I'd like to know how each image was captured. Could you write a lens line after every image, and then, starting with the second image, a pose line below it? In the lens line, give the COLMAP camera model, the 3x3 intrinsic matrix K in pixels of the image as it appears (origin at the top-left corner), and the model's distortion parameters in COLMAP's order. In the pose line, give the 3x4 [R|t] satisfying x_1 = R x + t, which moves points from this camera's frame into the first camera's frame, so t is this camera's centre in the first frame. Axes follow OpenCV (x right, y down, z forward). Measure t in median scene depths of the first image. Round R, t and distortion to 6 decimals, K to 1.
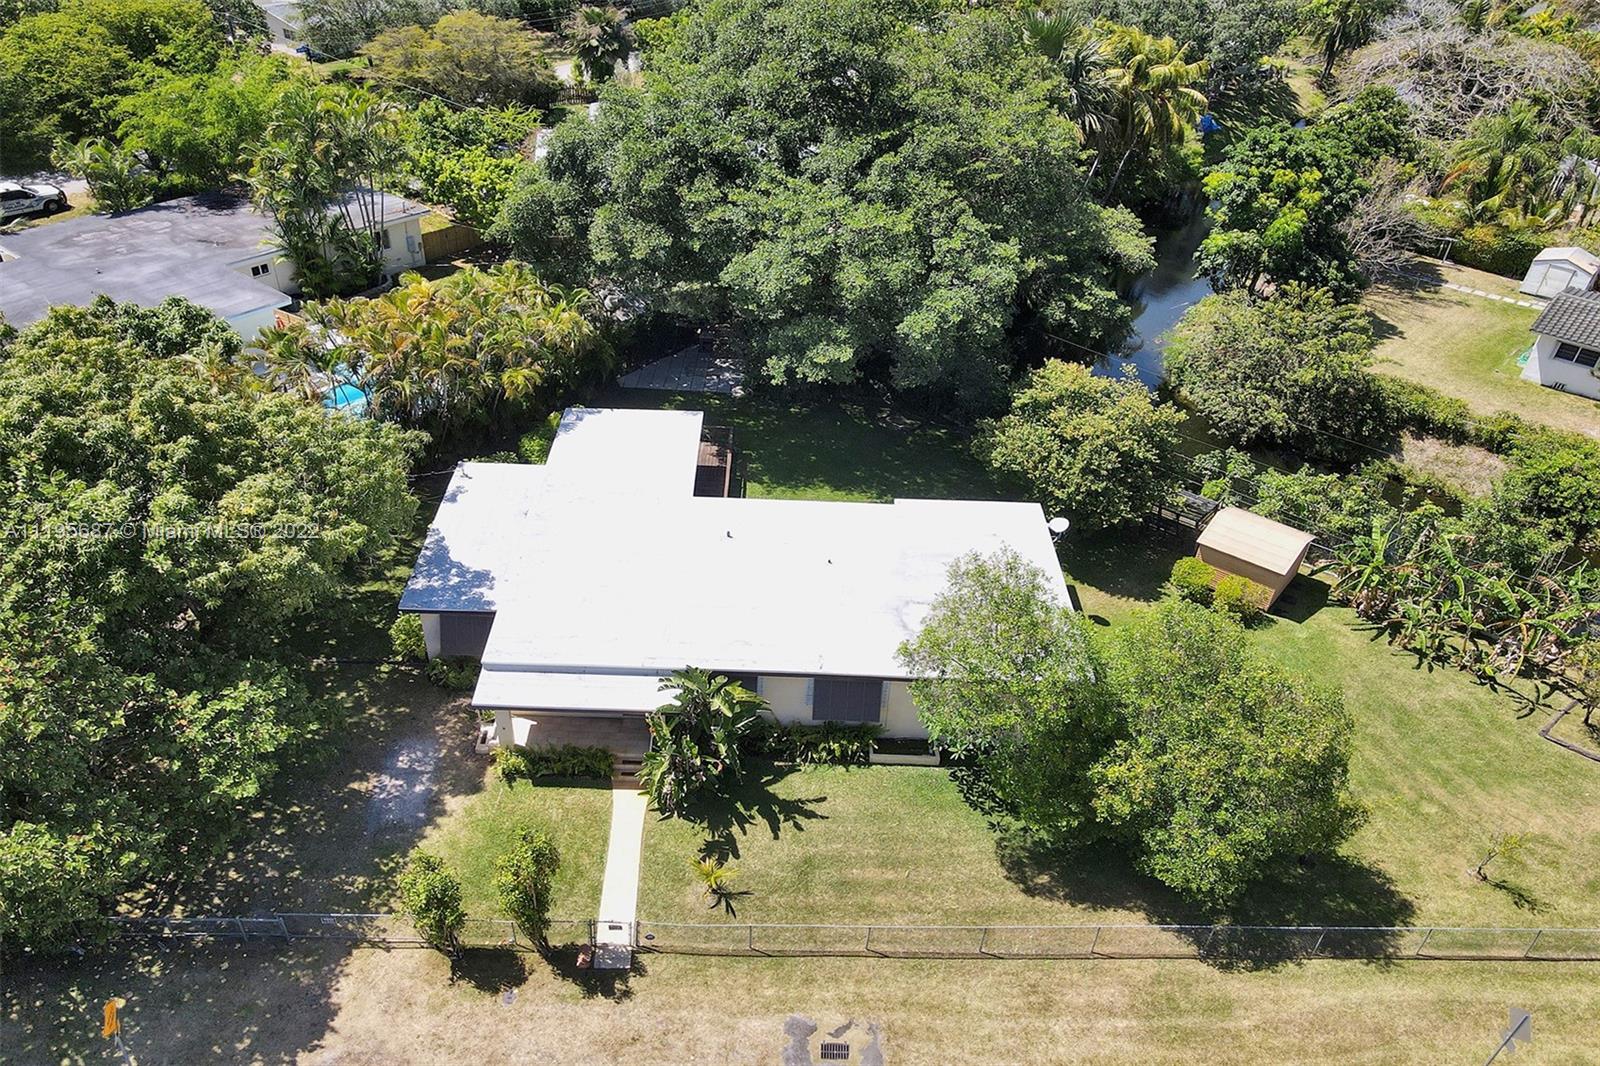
lens RADIAL K [[1311.4, 0, 795.7], [0, 1311.4, 536.1], [0, 0, 1]] dist [0.005544, 0.019919]
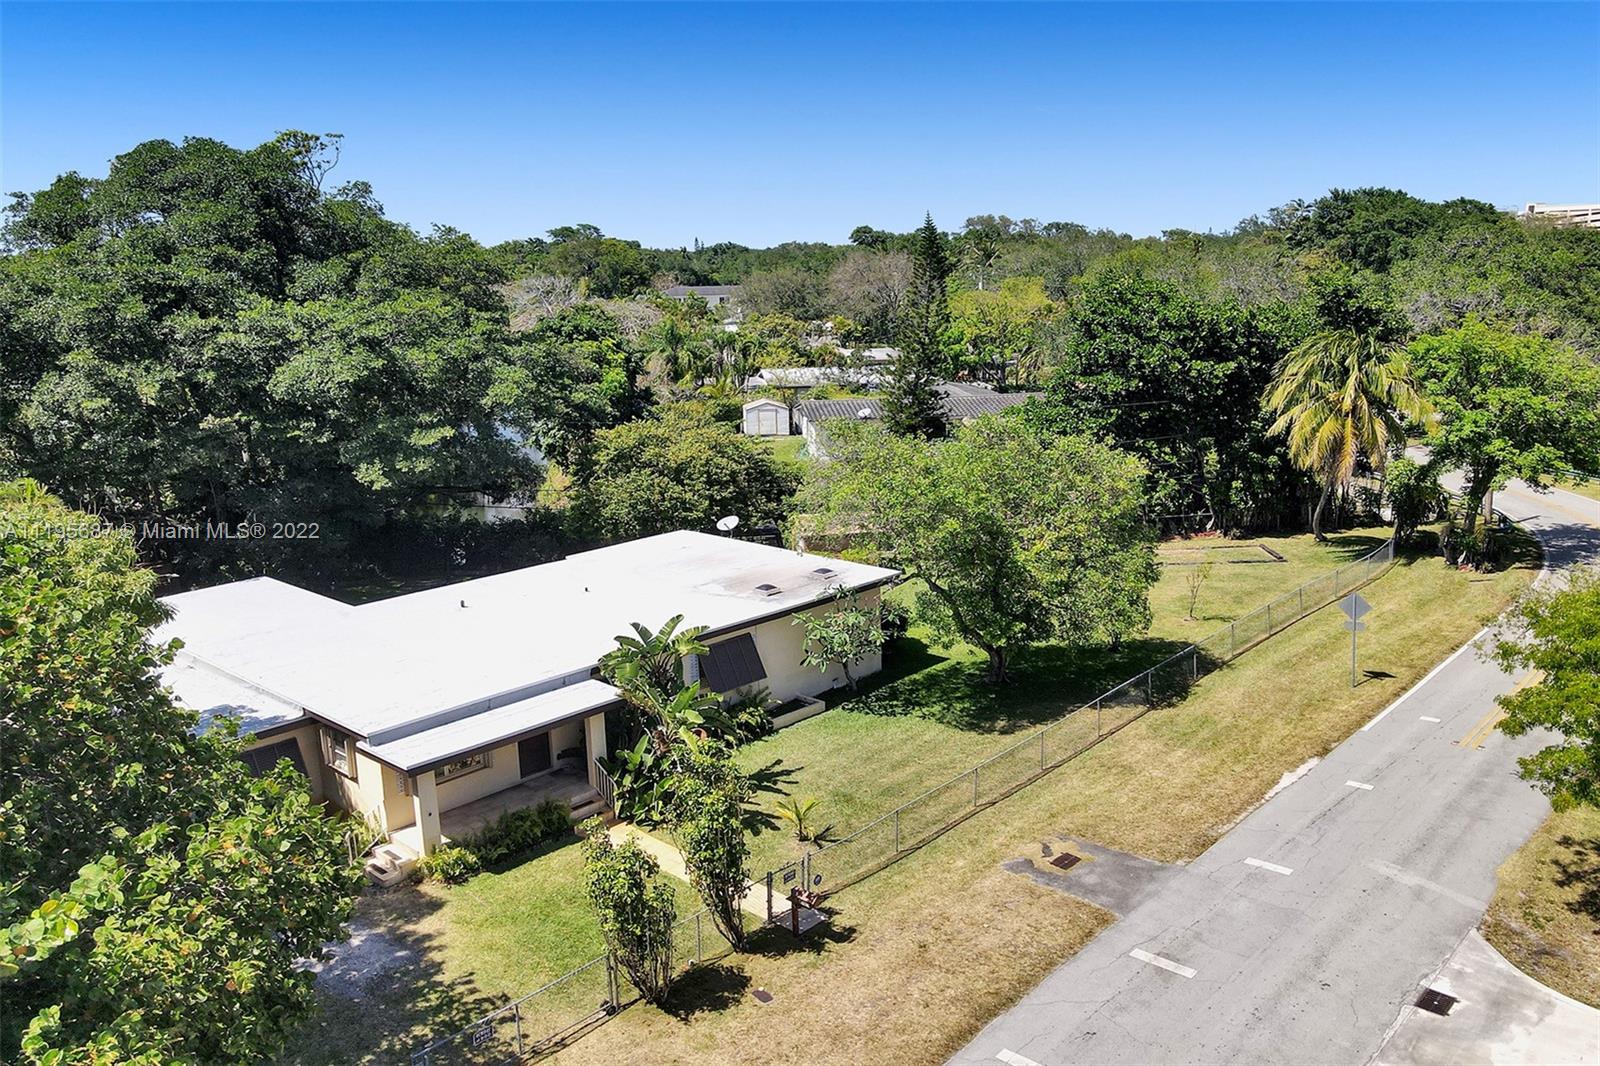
lens RADIAL K [[1311.4, 0, 795.7], [0, 1311.4, 536.1], [0, 0, 1]] dist [0.005544, 0.019919]
pose [[0.669938, -0.210891, 0.711834, -0.507638], [0.461777, 0.869135, -0.177104, 0.211890], [-0.581330, 0.447358, 0.679652, 0.319719]]
